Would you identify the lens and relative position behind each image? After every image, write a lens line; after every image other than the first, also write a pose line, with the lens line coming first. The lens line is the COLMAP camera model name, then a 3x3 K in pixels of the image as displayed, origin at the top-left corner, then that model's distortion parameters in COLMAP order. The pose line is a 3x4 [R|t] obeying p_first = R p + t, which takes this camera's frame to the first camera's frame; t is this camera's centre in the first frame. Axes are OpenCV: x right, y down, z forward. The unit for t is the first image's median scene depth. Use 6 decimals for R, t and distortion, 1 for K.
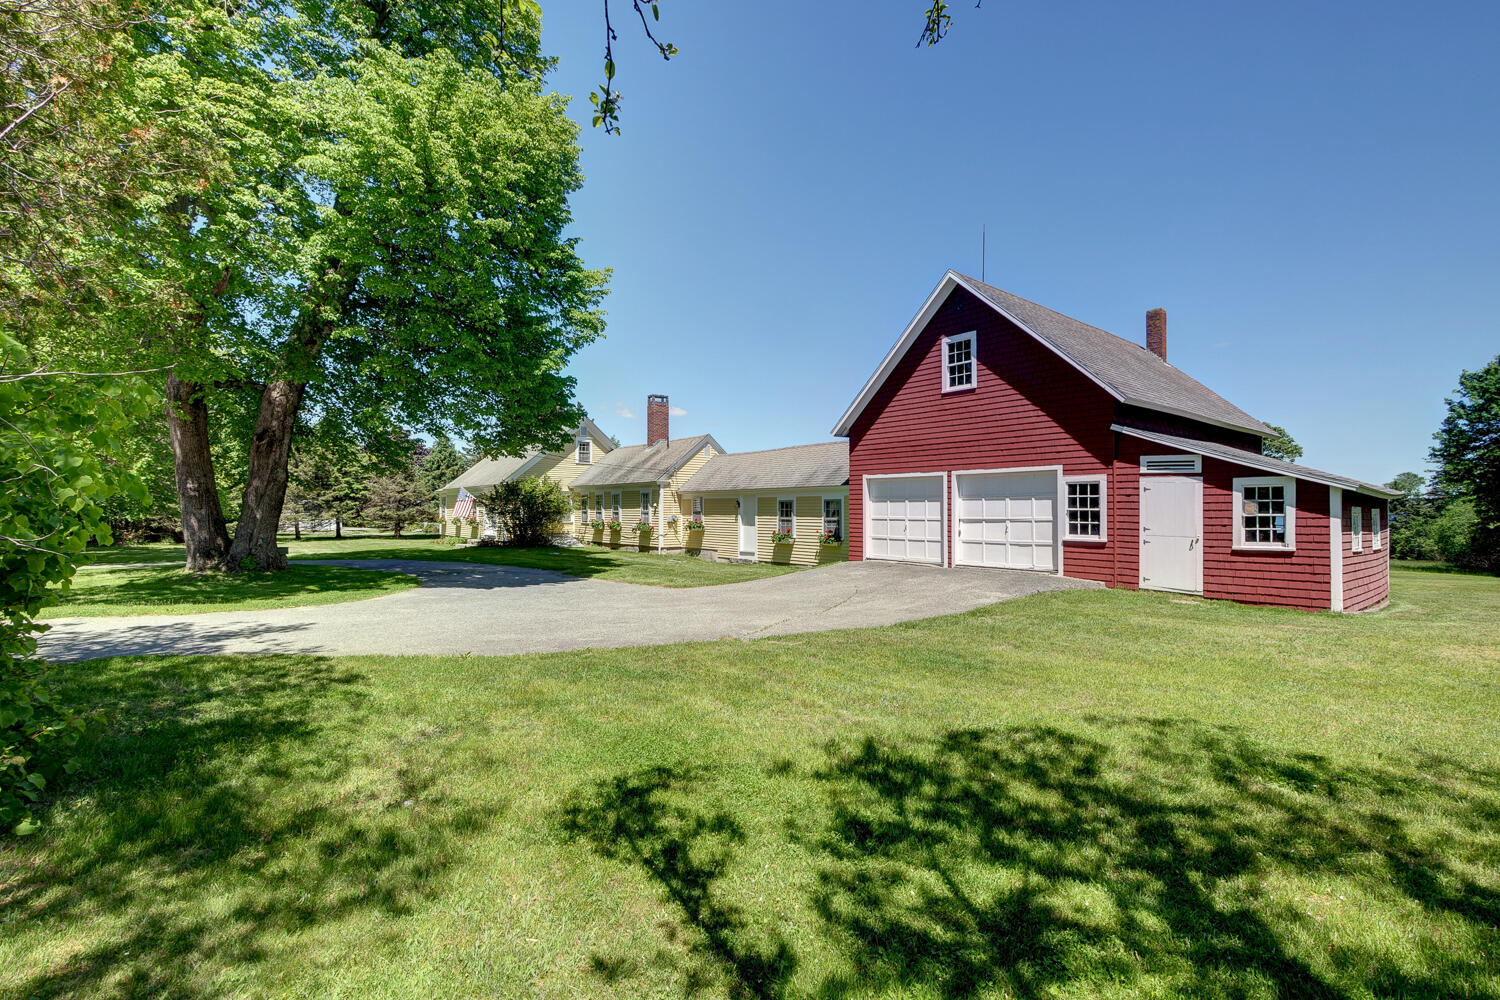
lens RADIAL K [[641.5, 0, 750.0], [0, 641.5, 500.0], [0, 0, 1]] dist [0.000297, 0.000081]
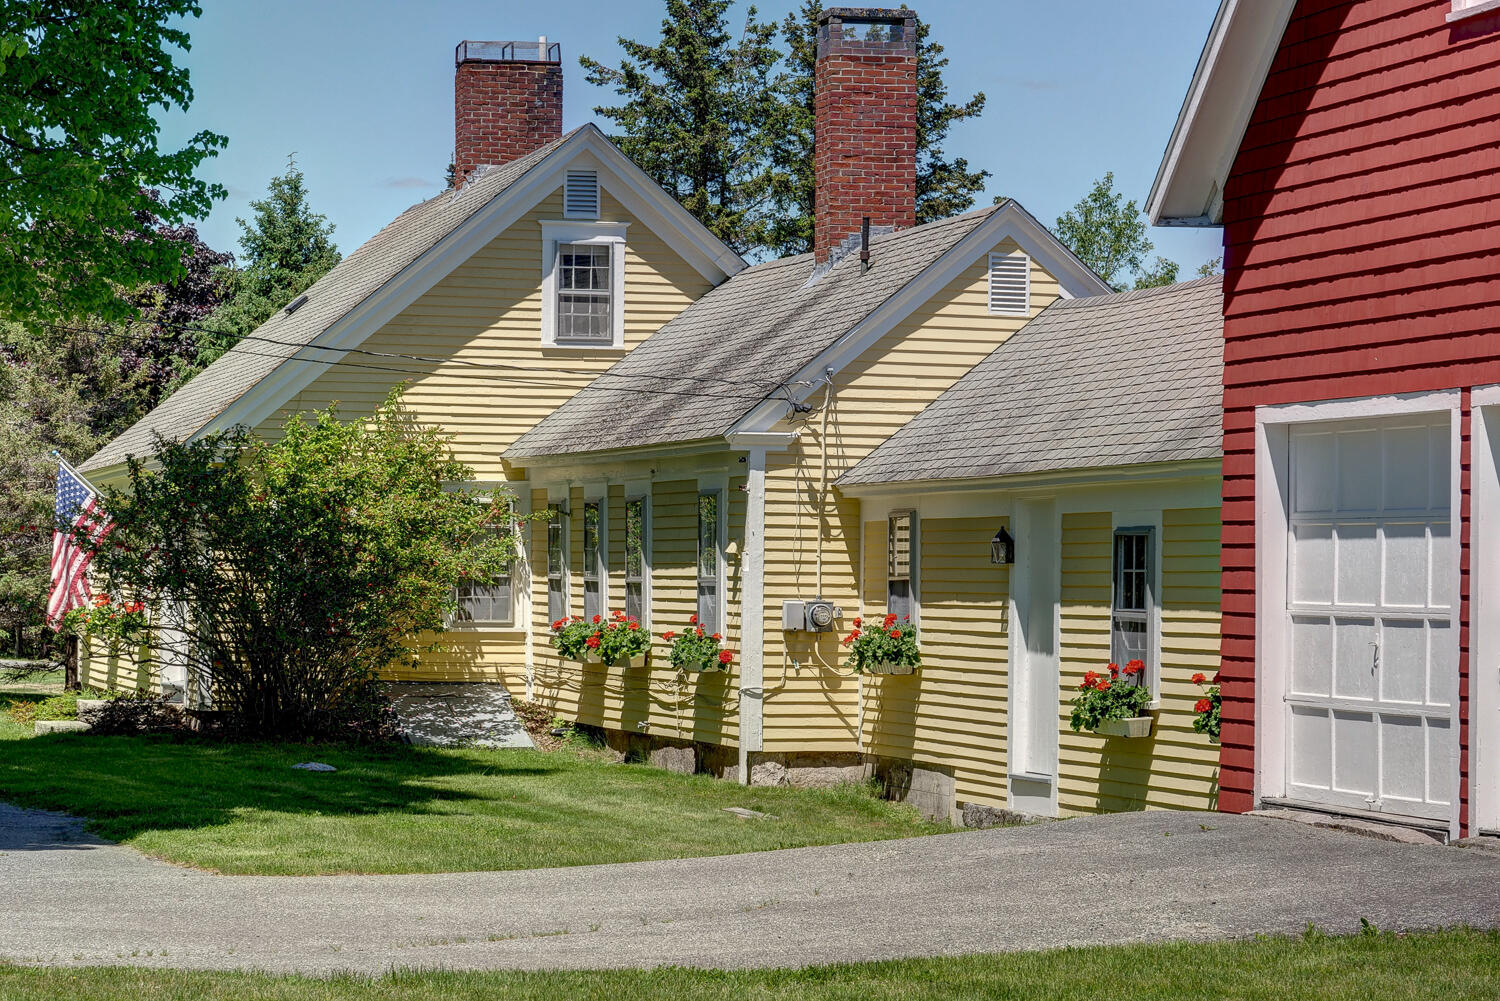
lens RADIAL K [[3755.1, 0, 750.0], [0, 3755.1, 500.5], [0, 0, 1]] dist [0.009848, -0.029818]
pose [[0.926887, 0.003600, -0.375322, 0.321693], [-0.007281, 0.999938, -0.008388, 0.002232], [0.375269, 0.010507, 0.926856, -0.137175]]
